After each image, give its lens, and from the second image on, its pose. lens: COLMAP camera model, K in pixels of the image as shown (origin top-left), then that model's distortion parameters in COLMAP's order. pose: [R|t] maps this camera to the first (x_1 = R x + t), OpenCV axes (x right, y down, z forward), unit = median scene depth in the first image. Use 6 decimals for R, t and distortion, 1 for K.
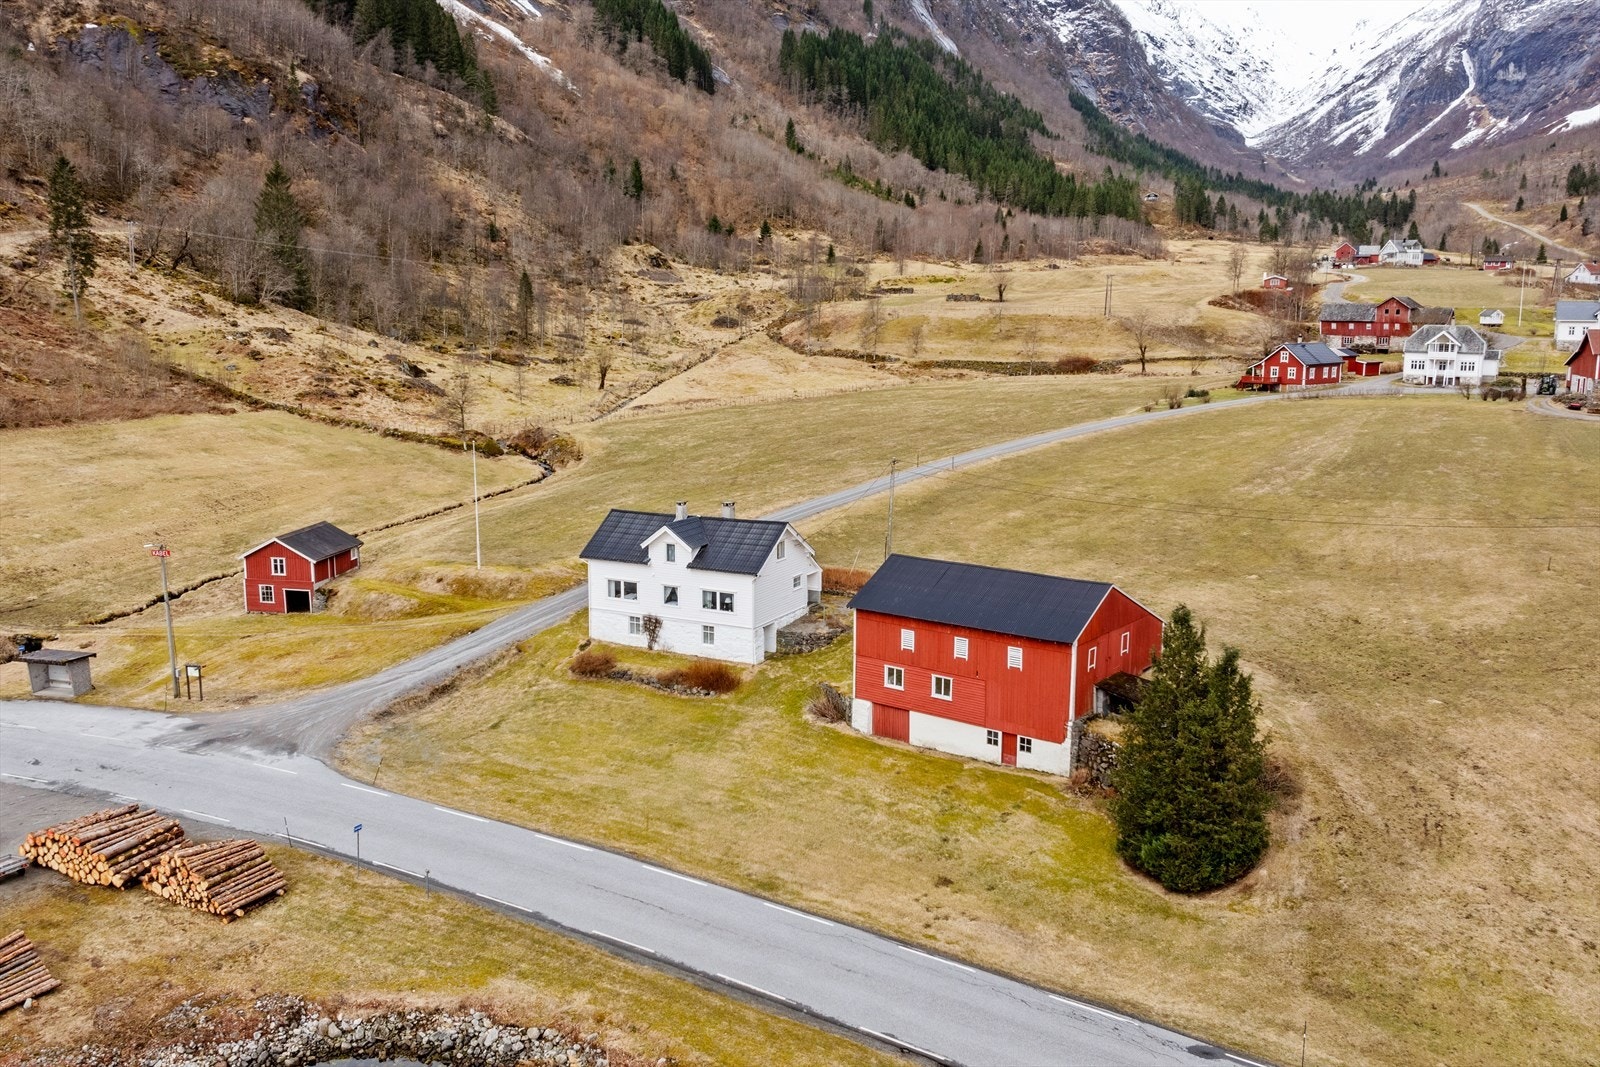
lens RADIAL K [[1355.8, 0, 800.0], [0, 1355.8, 533.5], [0, 0, 1]] dist [-0.029282, 0.011107]
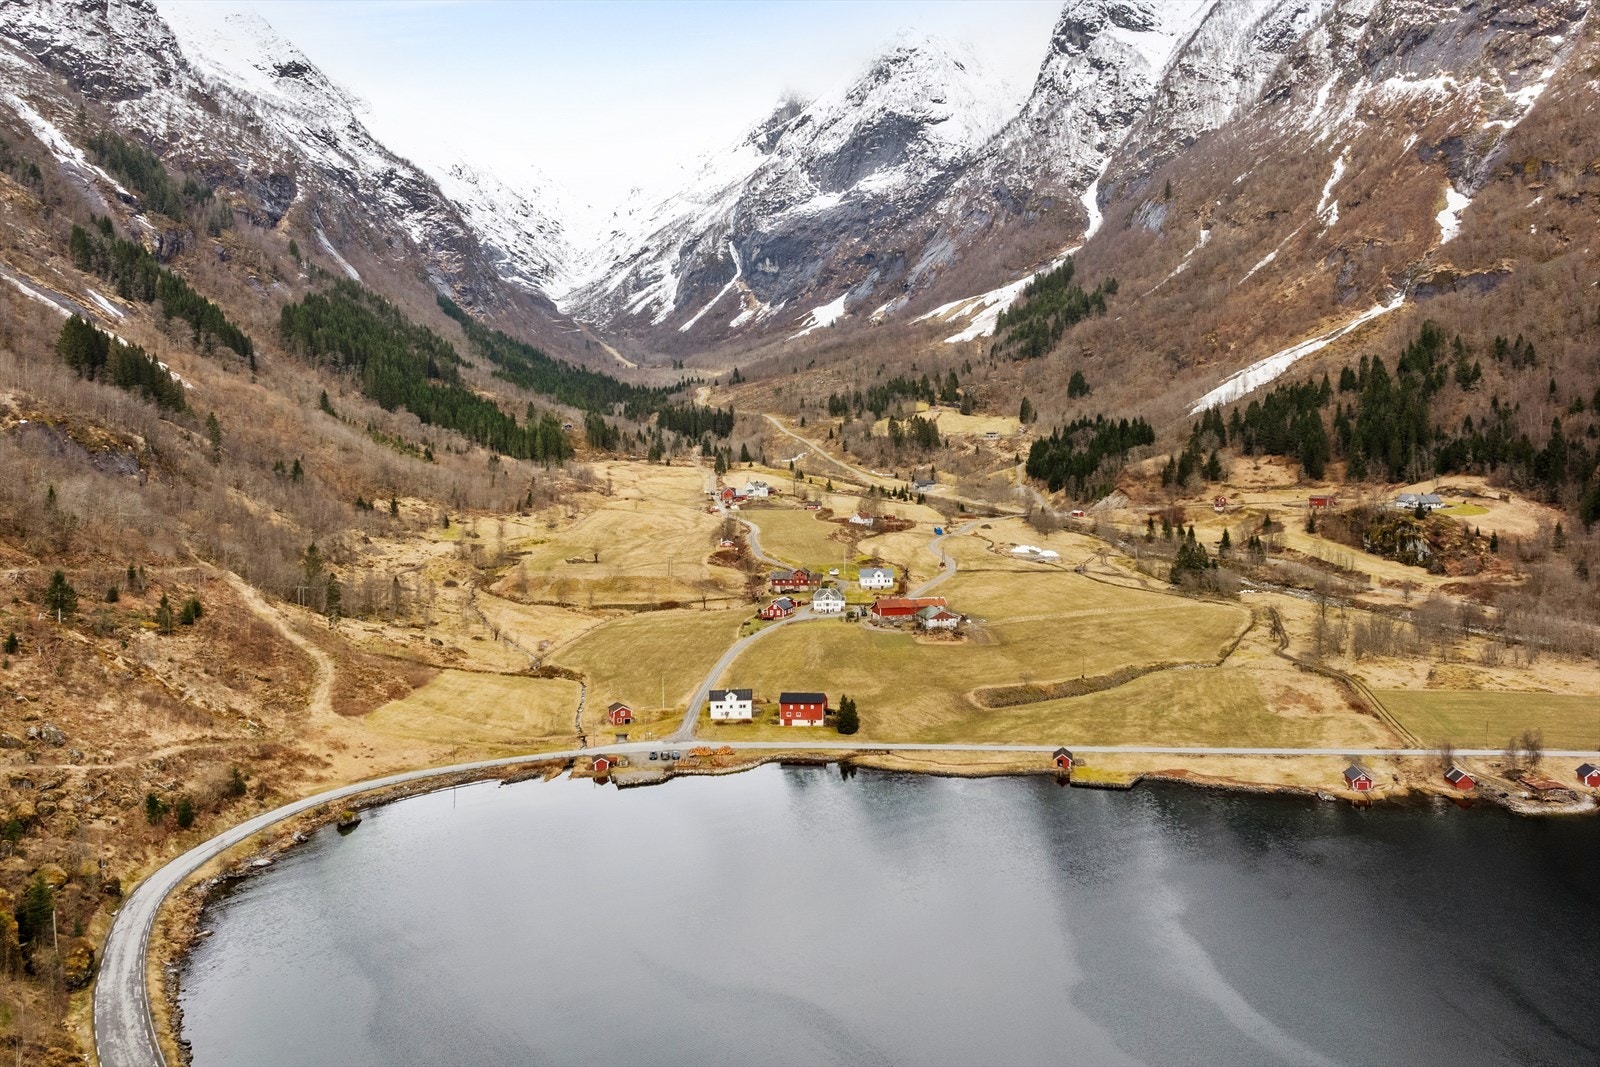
lens RADIAL K [[1429.1, 0, 810.3], [0, 1429.1, 491.6], [0, 0, 1]] dist [-0.000806, -0.040629]
pose [[0.873102, -0.042951, 0.485642, -0.649267], [0.101434, 0.990317, -0.094776, -0.057486], [-0.476869, 0.132010, 0.869005, -1.042356]]
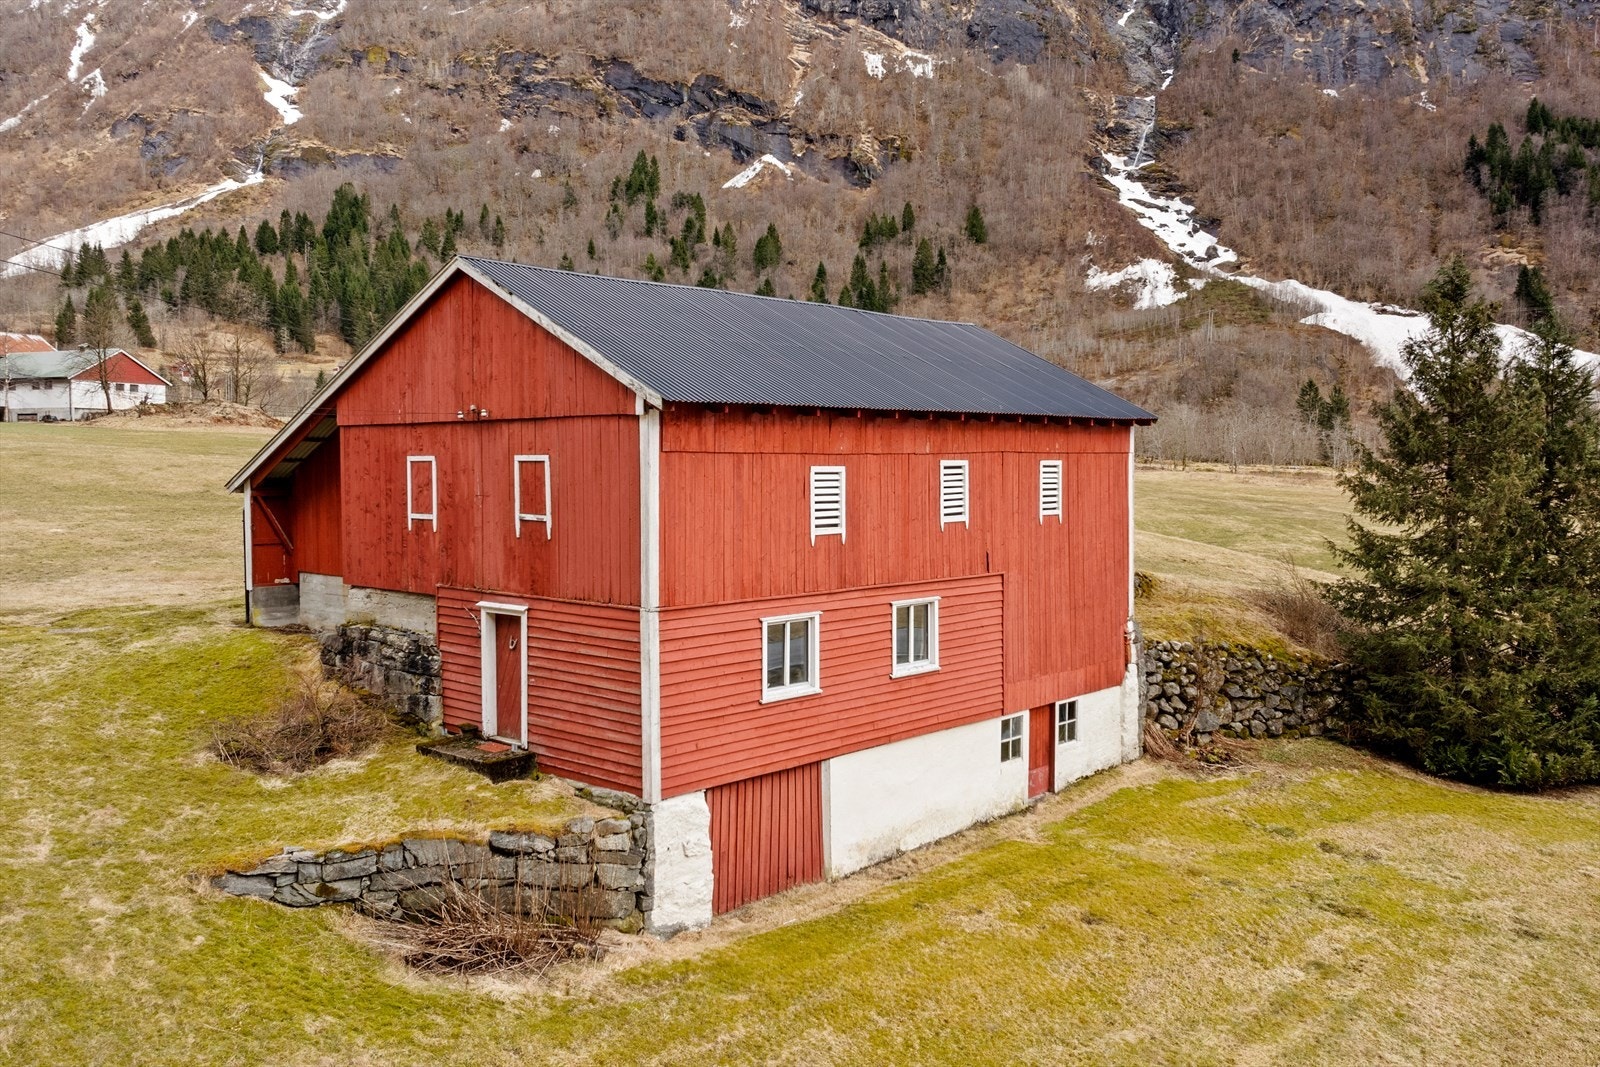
lens RADIAL K [[1335.3, 0, 799.1], [0, 1335.3, 498.1], [0, 0, 1]] dist [-0.002131, -0.001066]
pose [[0.076252, -0.031726, 0.996584, -0.046836], [0.176290, 0.984176, 0.017843, 0.016956], [-0.981380, 0.174328, 0.080638, 0.232728]]
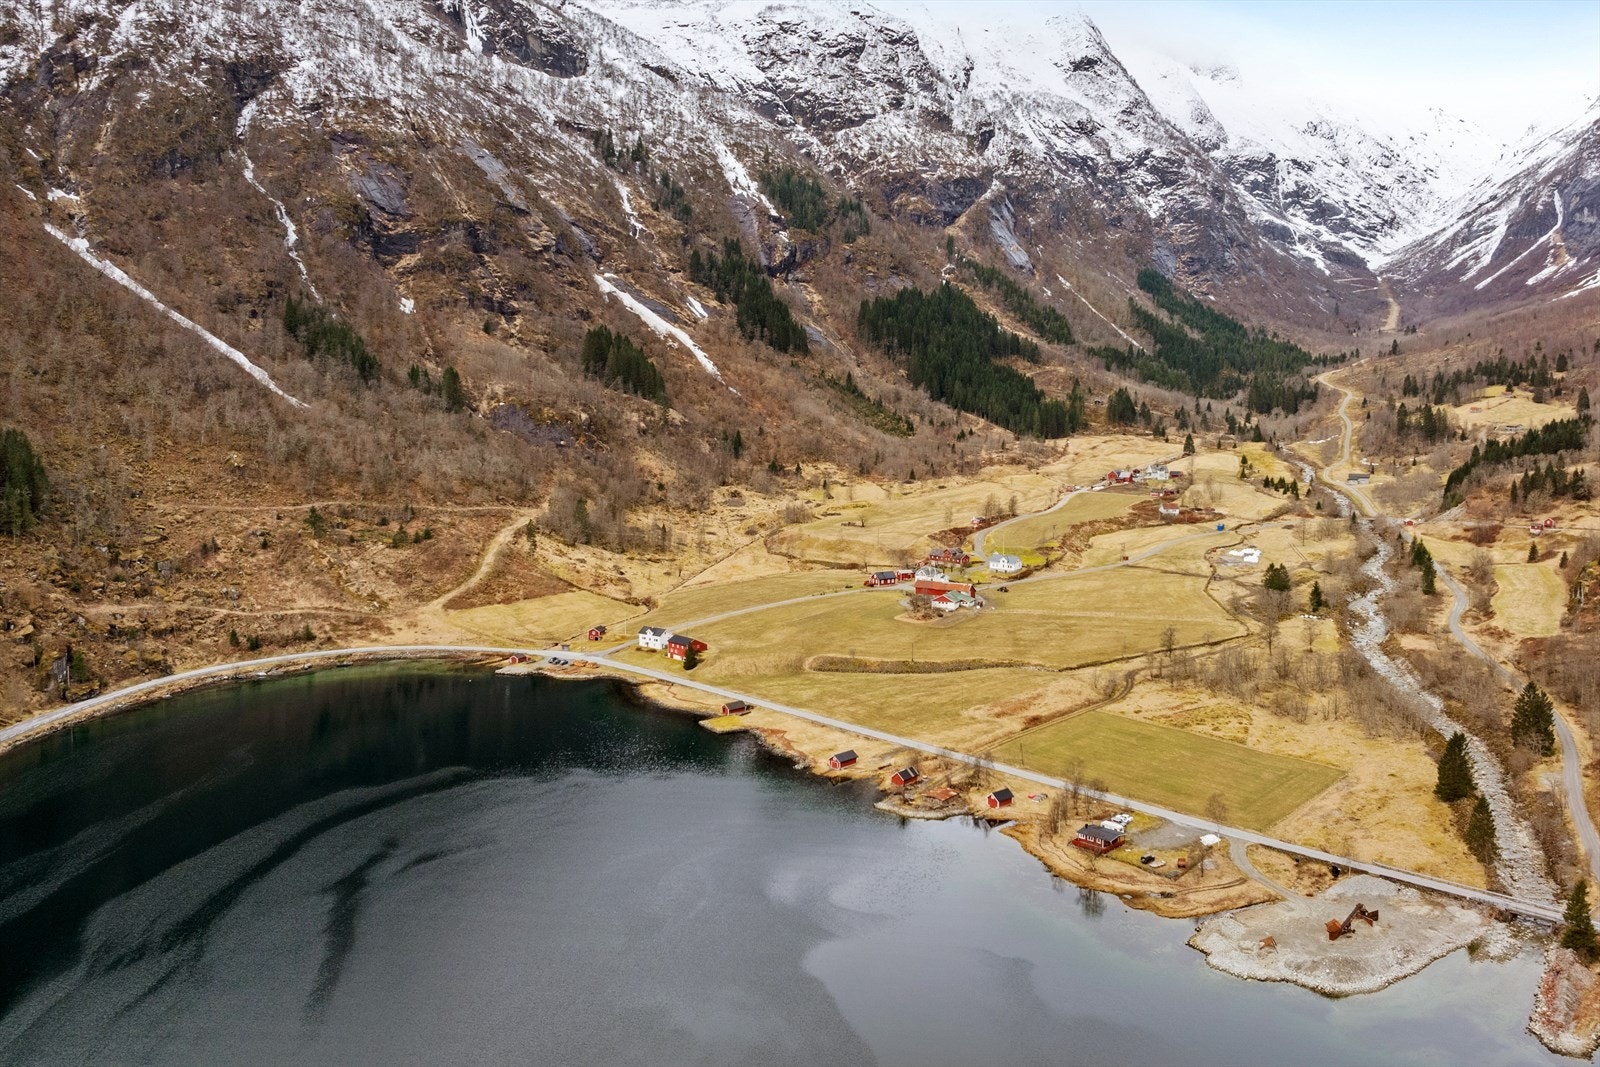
lens RADIAL K [[1365.2, 0, 796.4], [0, 1365.2, 499.6], [0, 0, 1]] dist [0.000292, -0.050022]
pose [[0.986145, 0.016640, -0.165049, 0.501552], [-0.028287, 0.997252, -0.068467, -0.058893], [0.163456, 0.072187, 0.983906, -1.630806]]
